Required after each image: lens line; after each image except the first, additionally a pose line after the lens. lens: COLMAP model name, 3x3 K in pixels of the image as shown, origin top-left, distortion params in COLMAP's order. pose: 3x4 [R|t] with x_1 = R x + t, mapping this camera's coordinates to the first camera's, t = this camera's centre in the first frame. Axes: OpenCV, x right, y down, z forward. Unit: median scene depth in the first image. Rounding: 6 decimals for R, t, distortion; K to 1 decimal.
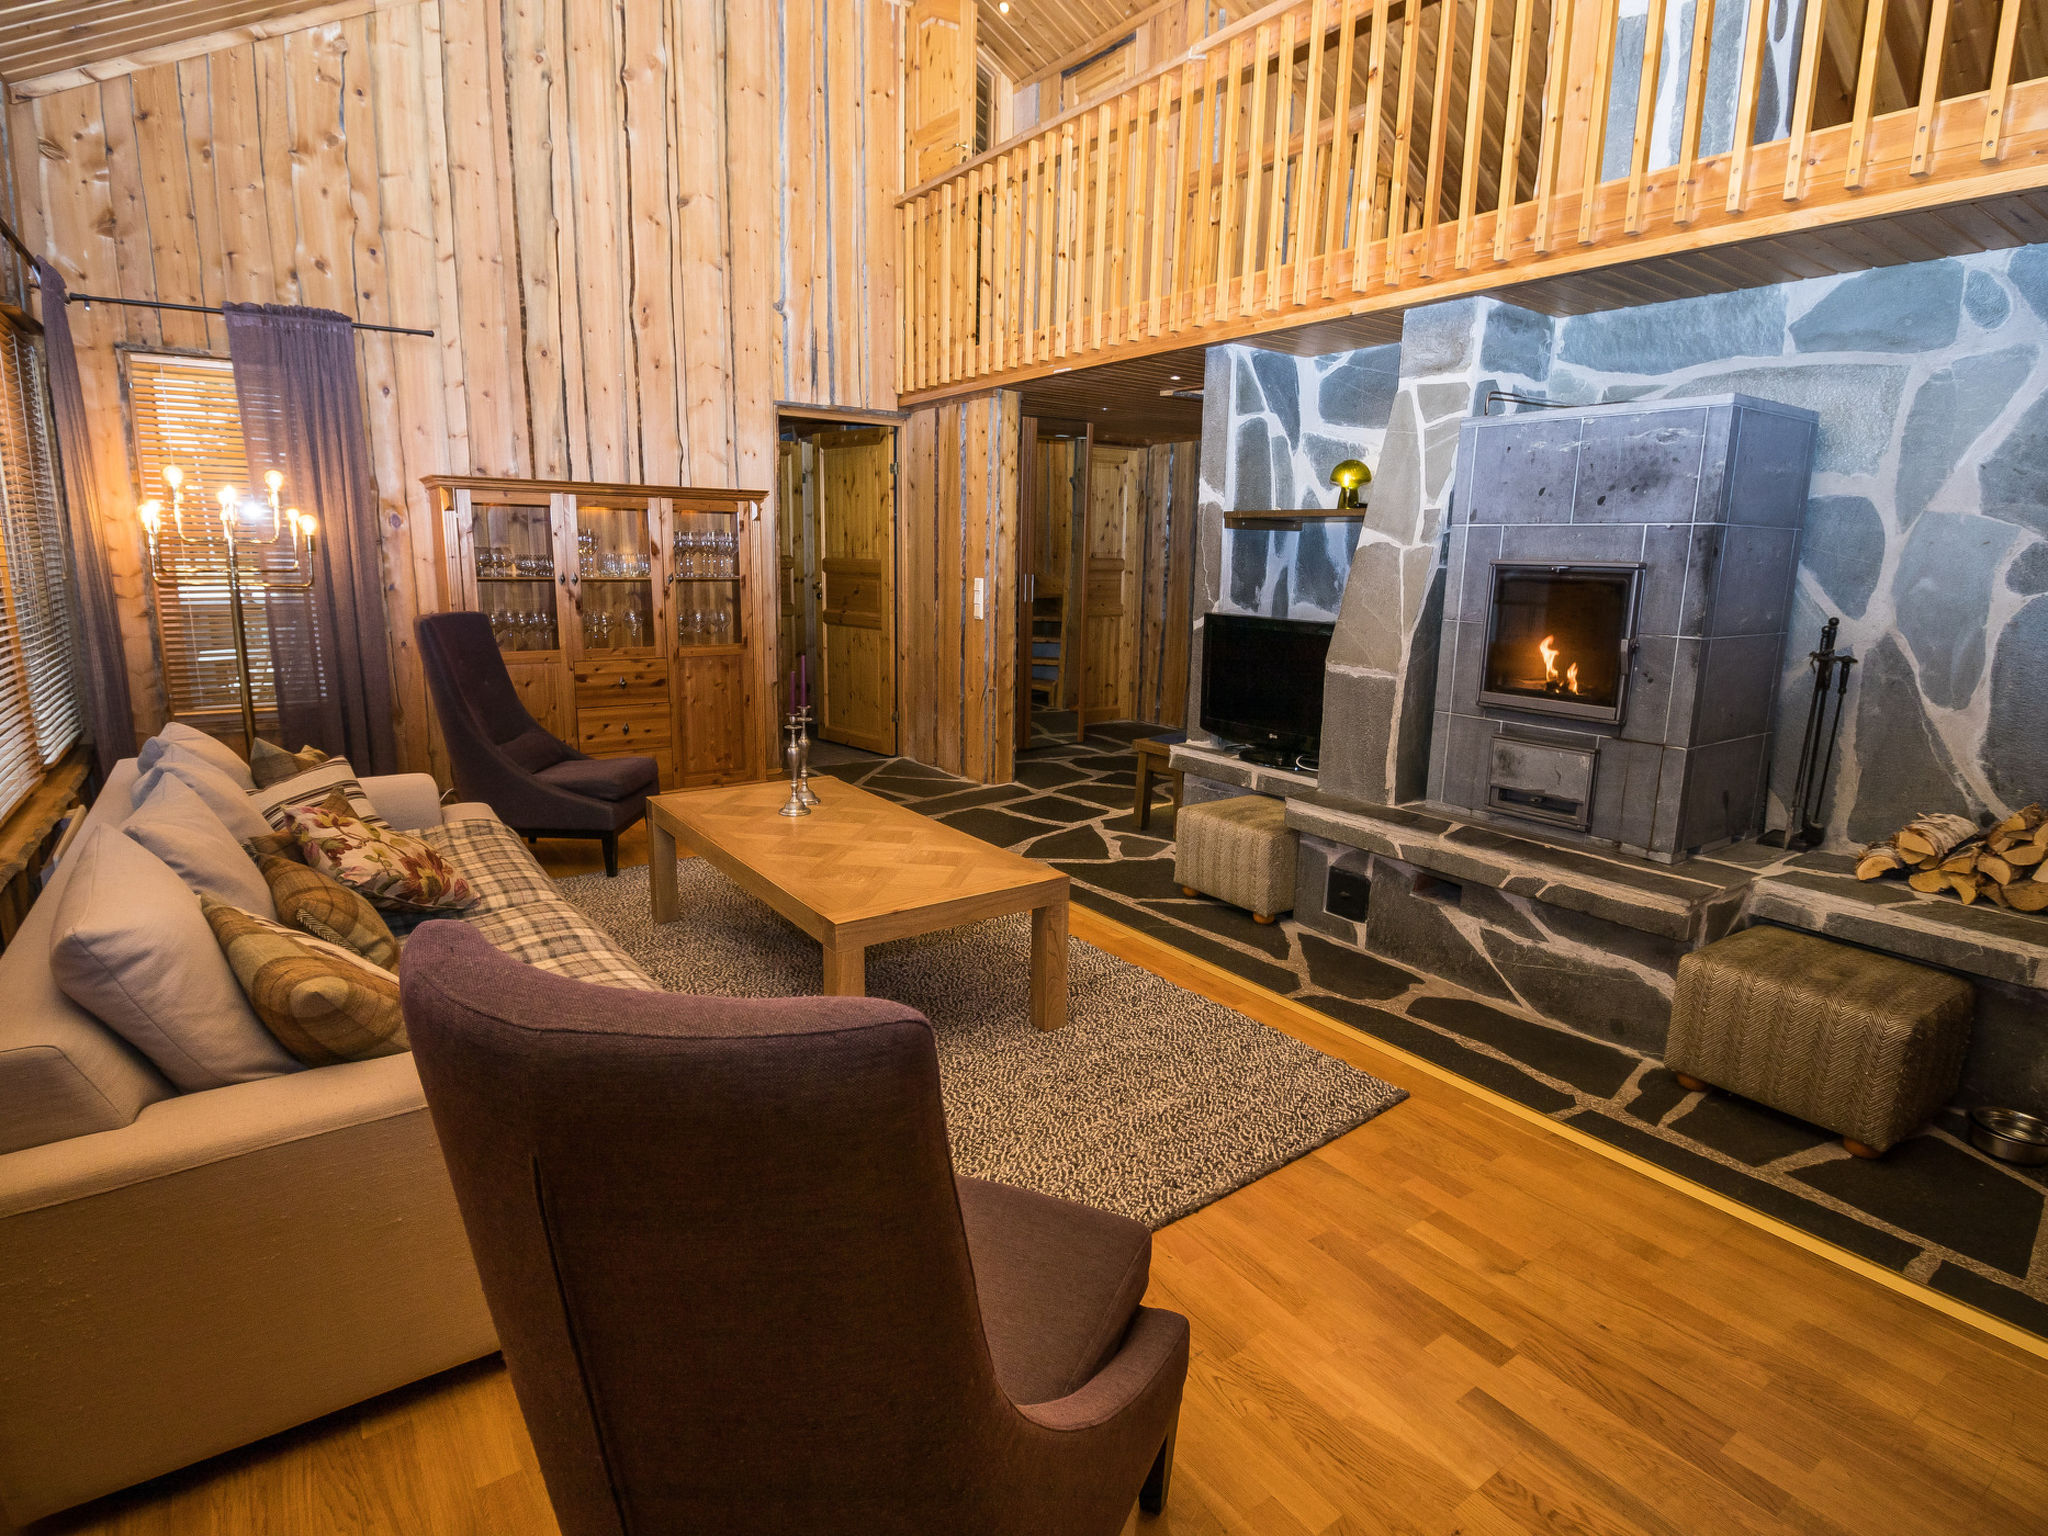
lens RADIAL K [[1068.5, 0, 1024.5], [0, 1068.5, 749.5], [0, 0, 1]] dist [0.002980, -0.013788]
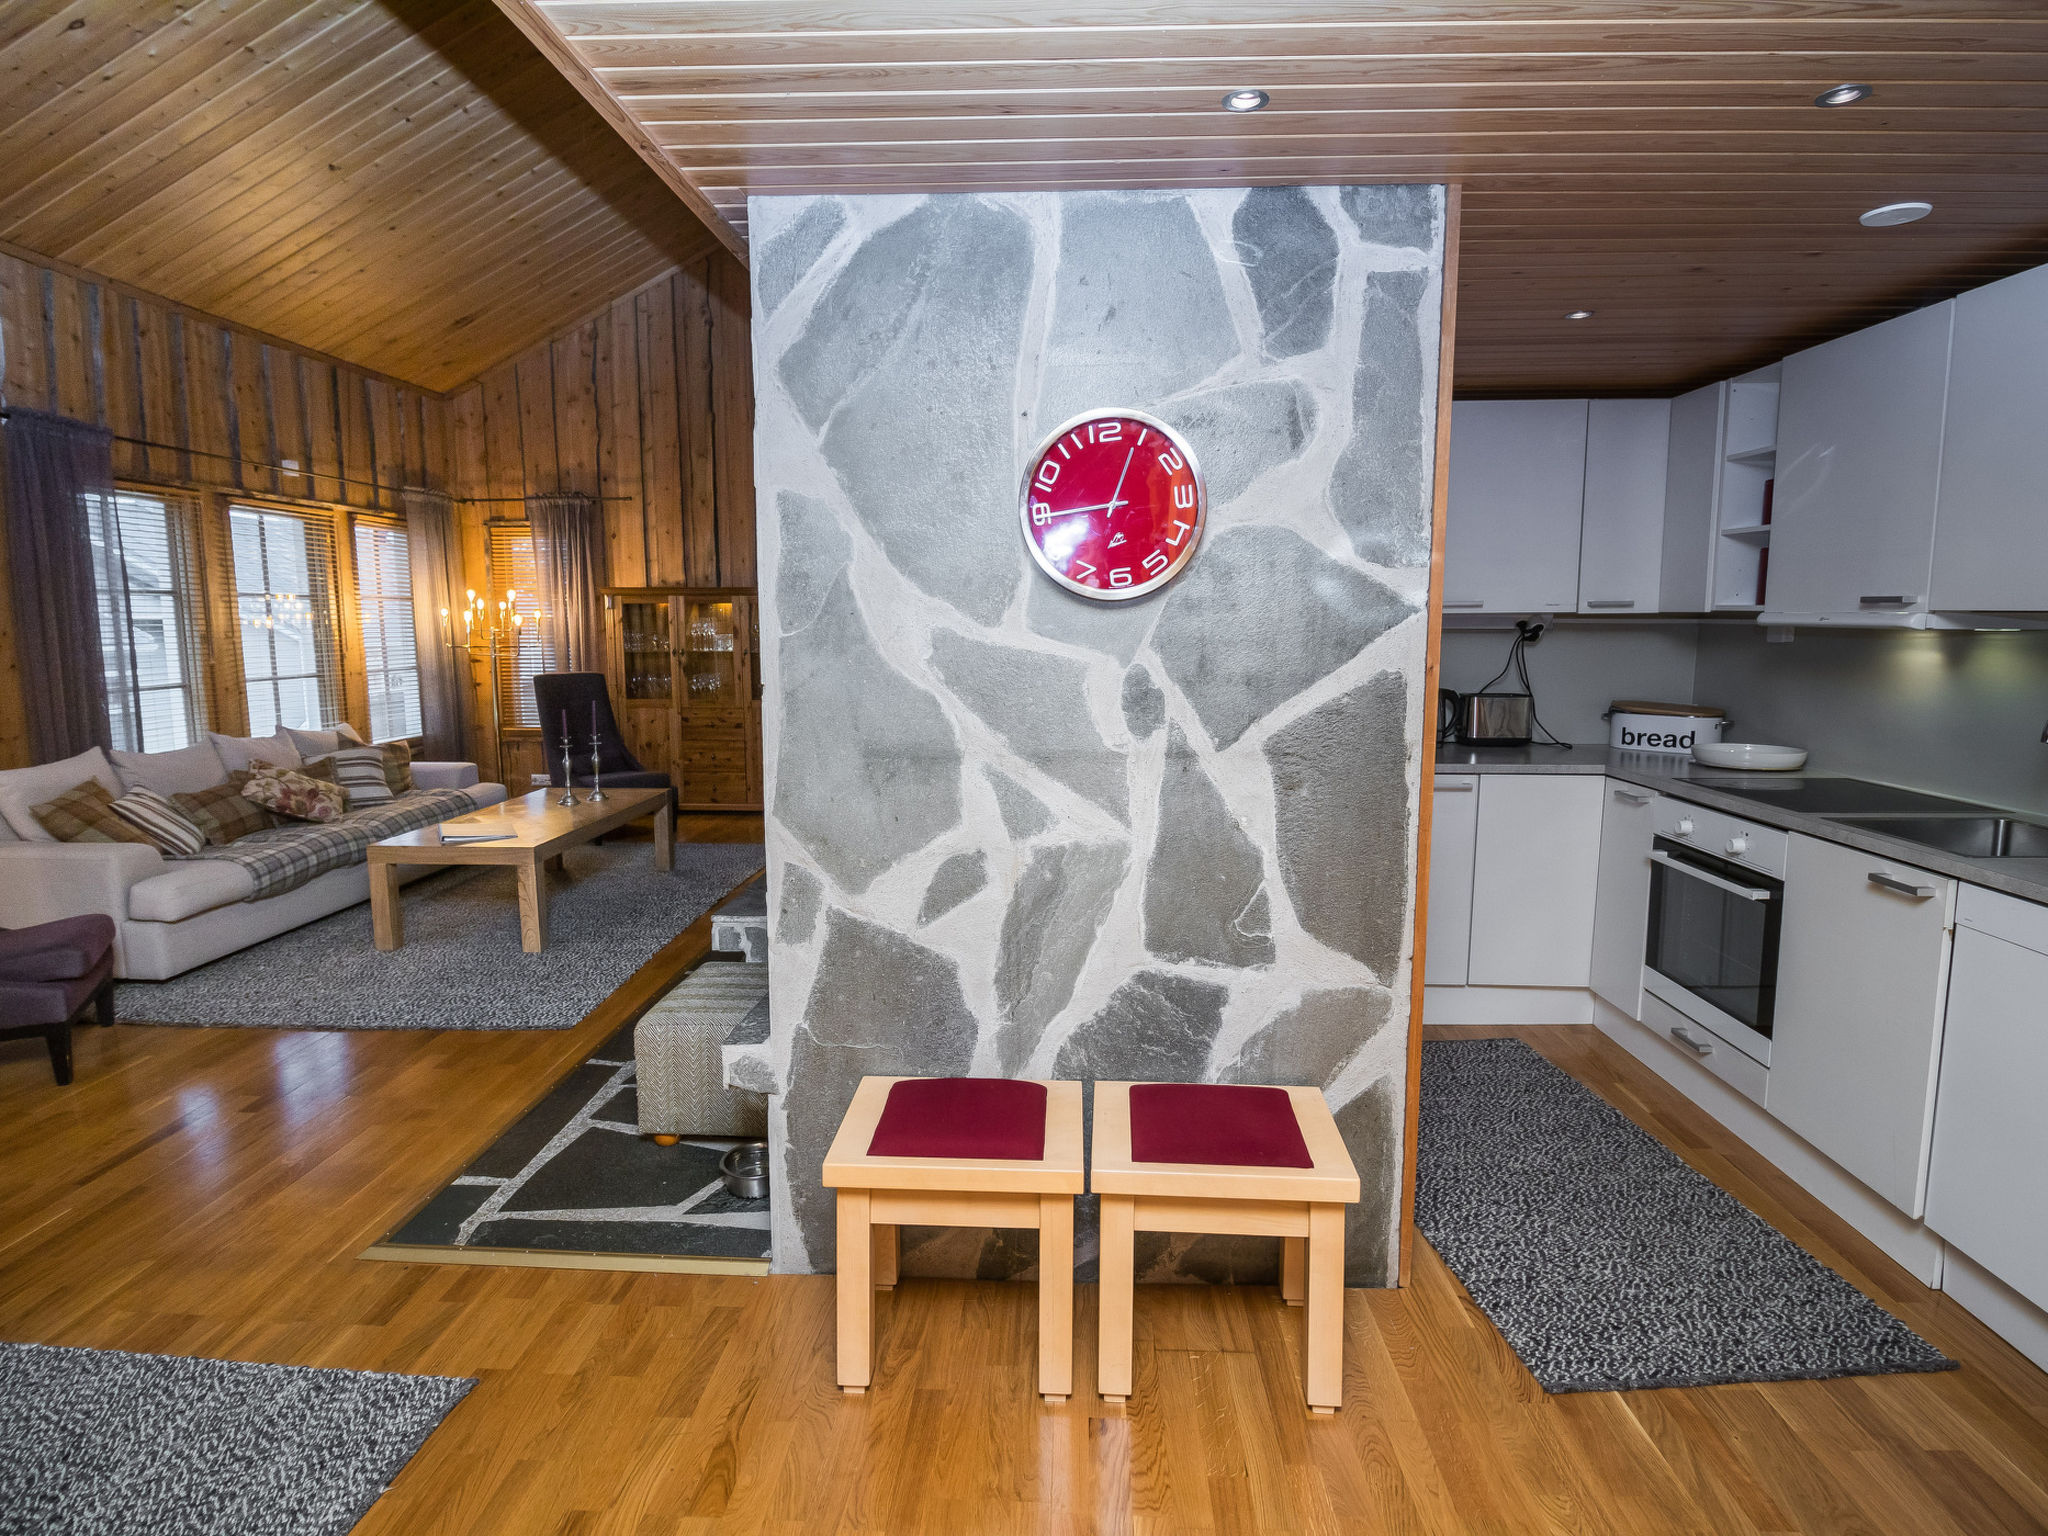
lens RADIAL K [[1068.5, 0, 1015.3], [0, 1068.5, 746.7], [0, 0, 1]] dist [0.002980, -0.013788]
pose [[0.779777, 0.052844, -0.623823, 0.947044], [-0.099425, 0.994238, -0.040059, -0.017575], [0.618112, 0.093260, 0.780538, 0.157798]]
